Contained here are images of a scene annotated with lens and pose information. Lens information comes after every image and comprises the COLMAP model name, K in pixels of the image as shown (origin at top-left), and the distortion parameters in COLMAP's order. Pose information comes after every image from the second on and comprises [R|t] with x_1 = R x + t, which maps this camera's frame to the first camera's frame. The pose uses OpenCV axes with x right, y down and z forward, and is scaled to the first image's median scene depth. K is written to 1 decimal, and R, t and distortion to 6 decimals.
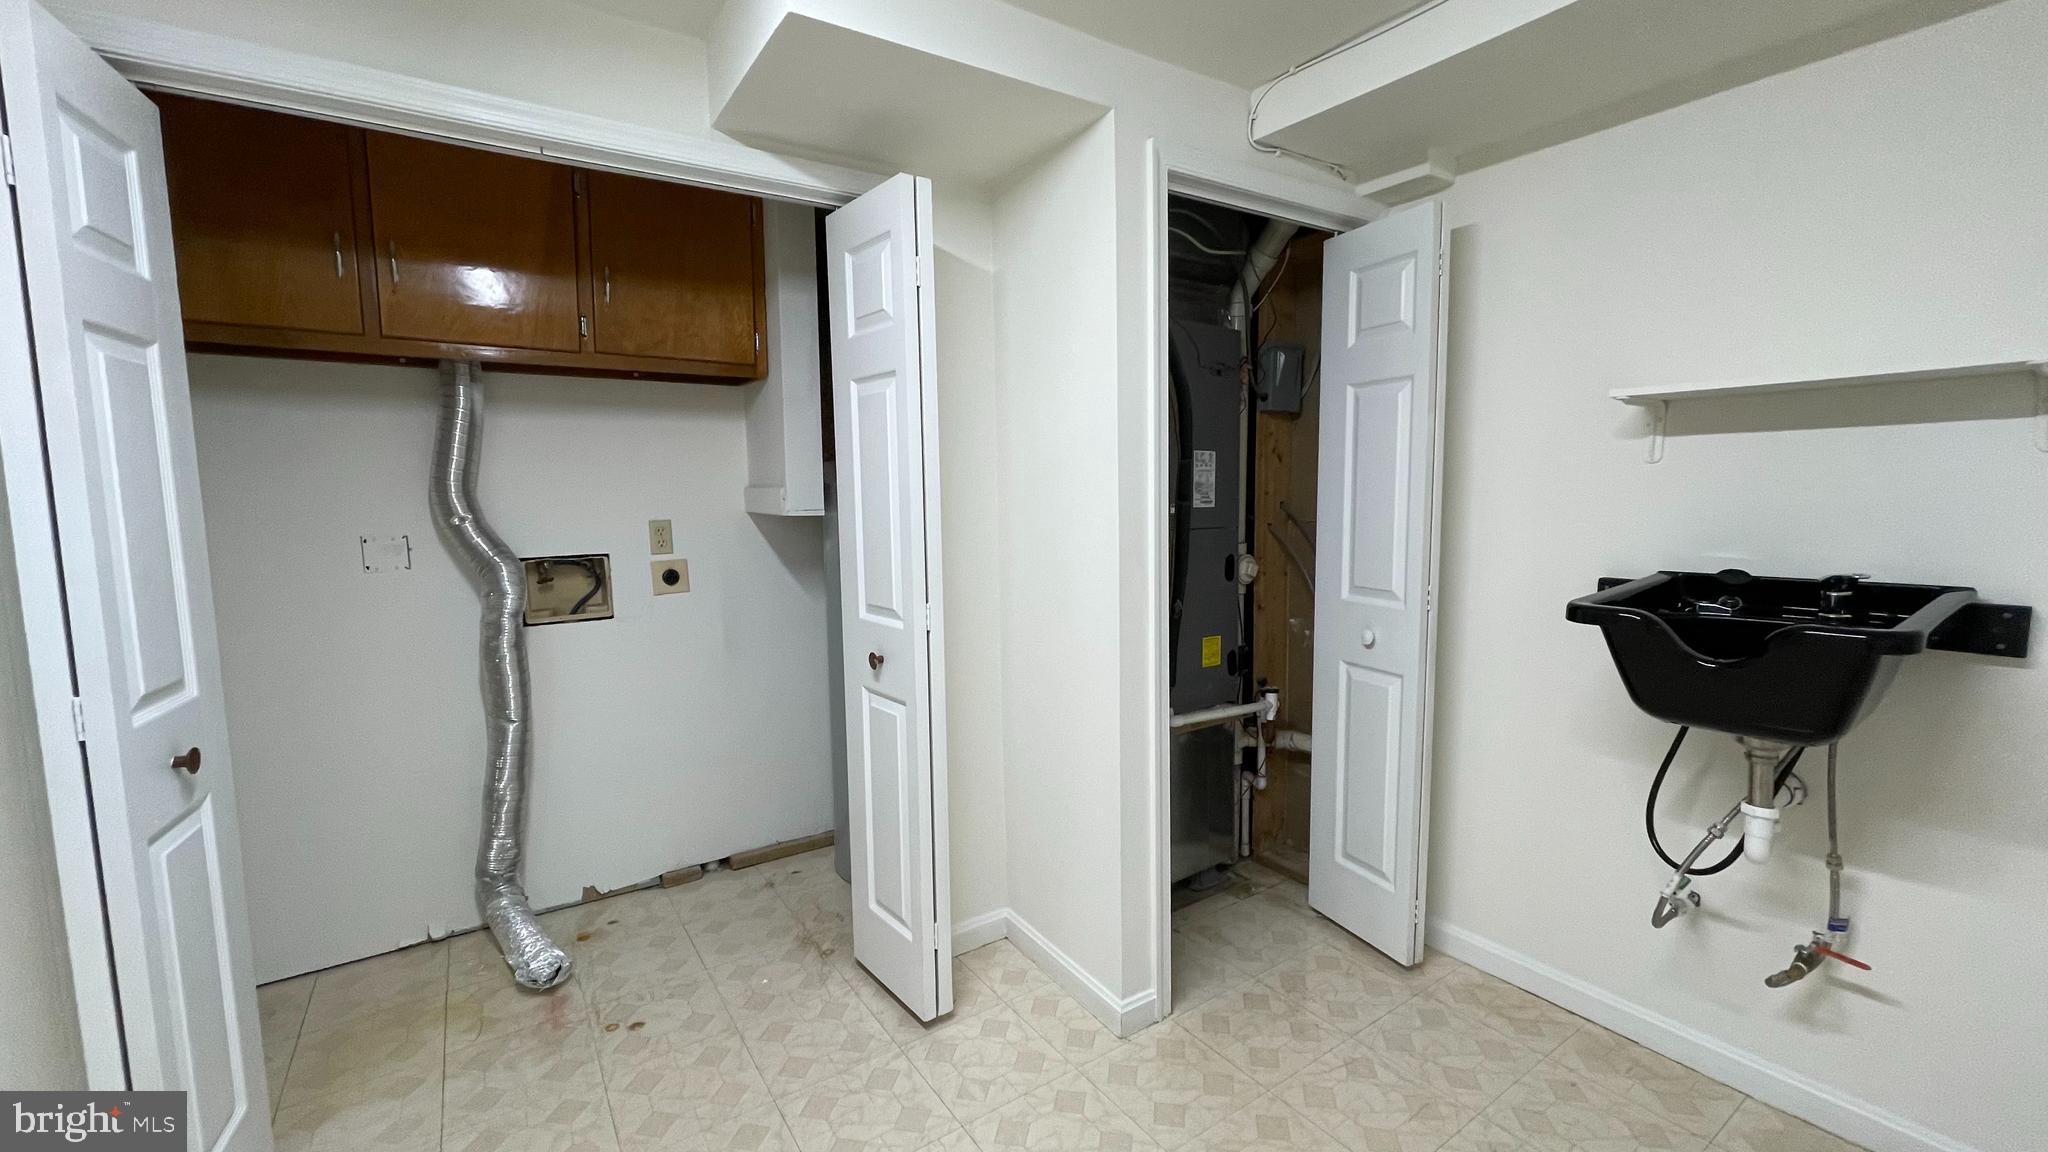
lens RADIAL K [[822.0, 0, 1029.0], [0, 822.0, 569.4], [0, 0, 1]] dist [-0.002574, -0.000620]
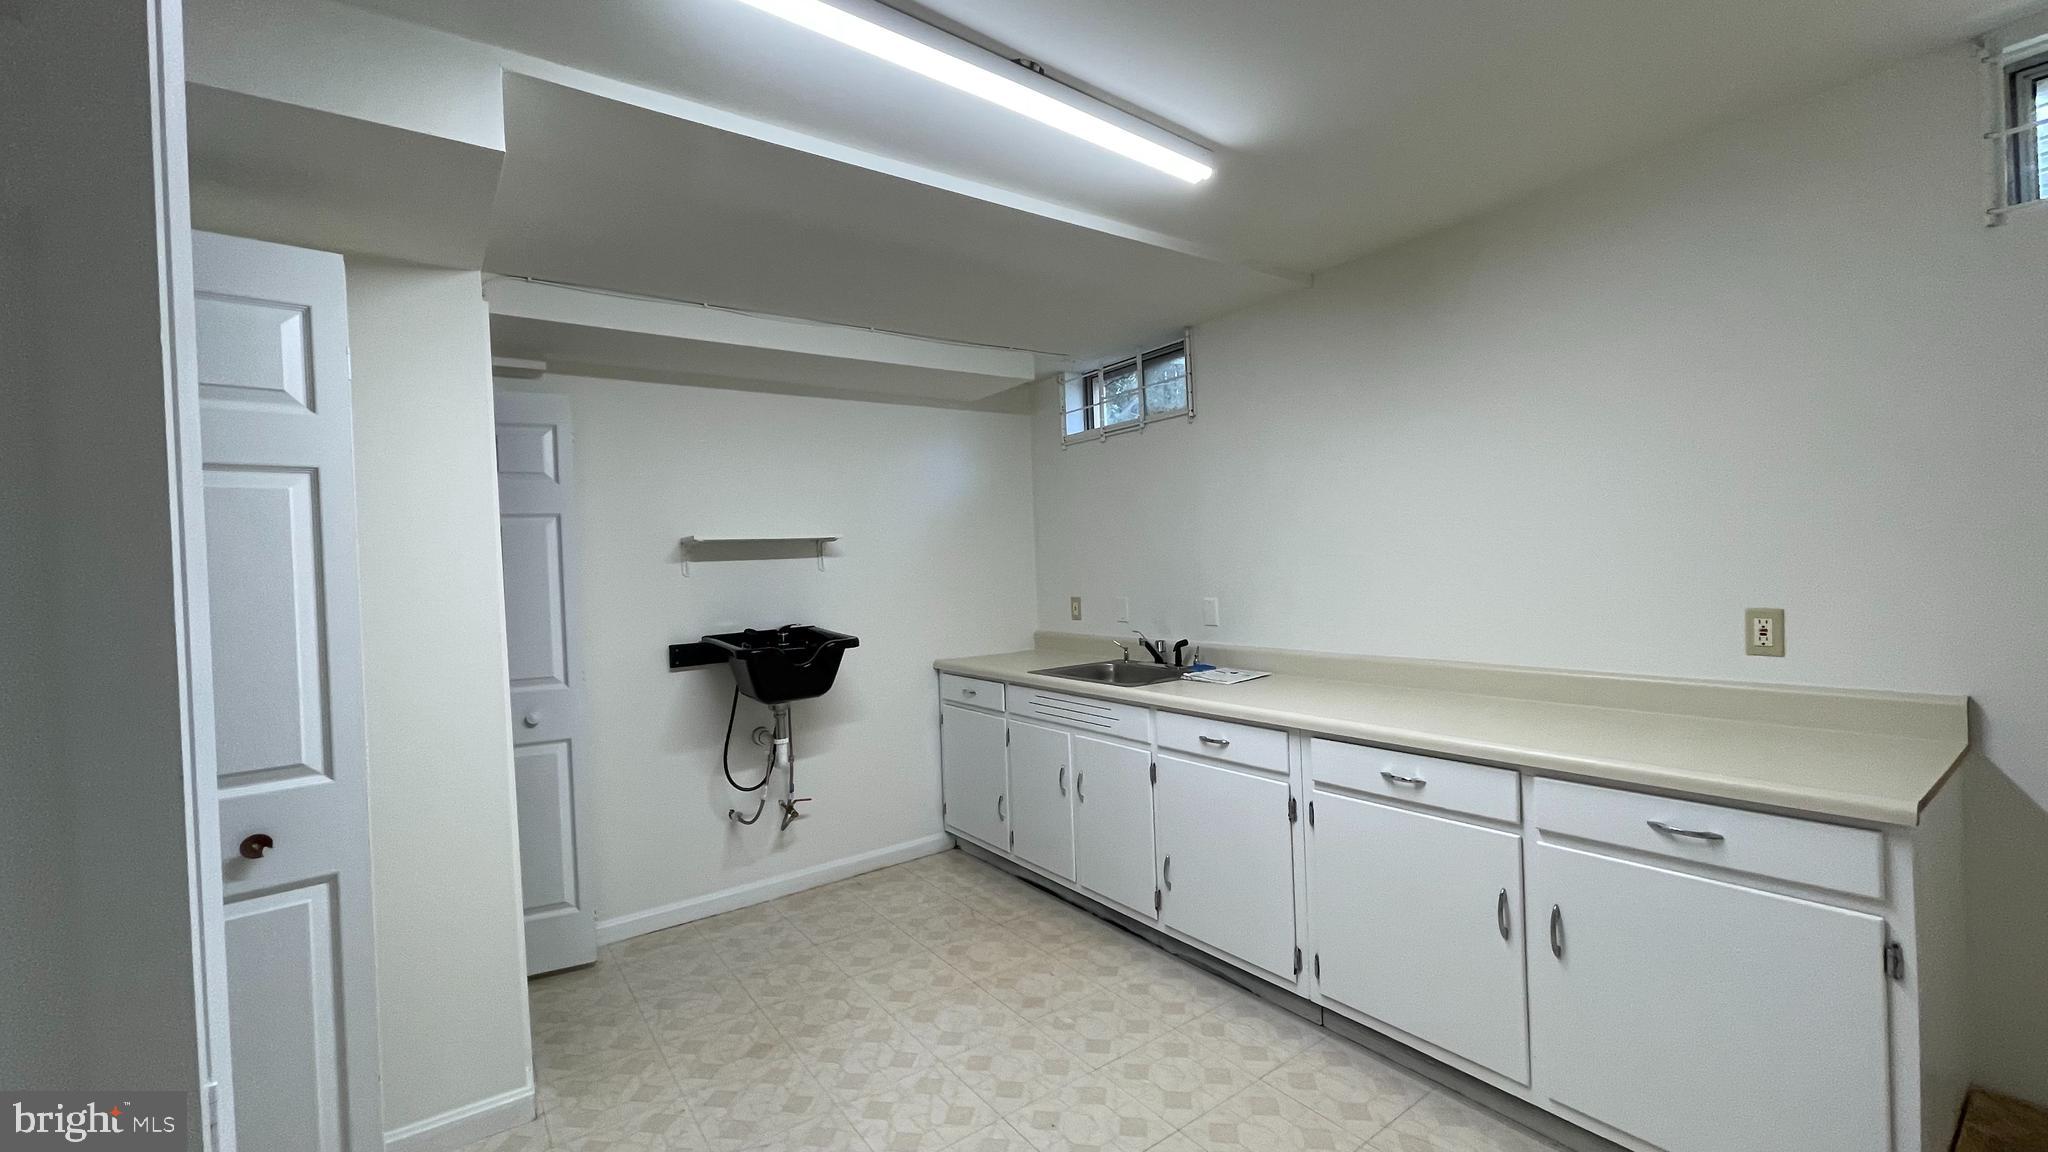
lens RADIAL K [[822.0, 0, 1028.6], [0, 822.0, 574.5], [0, 0, 1]] dist [-0.002574, -0.000620]
pose [[-0.037852, 0.003947, 0.999276, -1.006776], [0.141917, 0.989877, 0.001466, -0.032765], [-0.989155, 0.141870, -0.038029, 0.331320]]
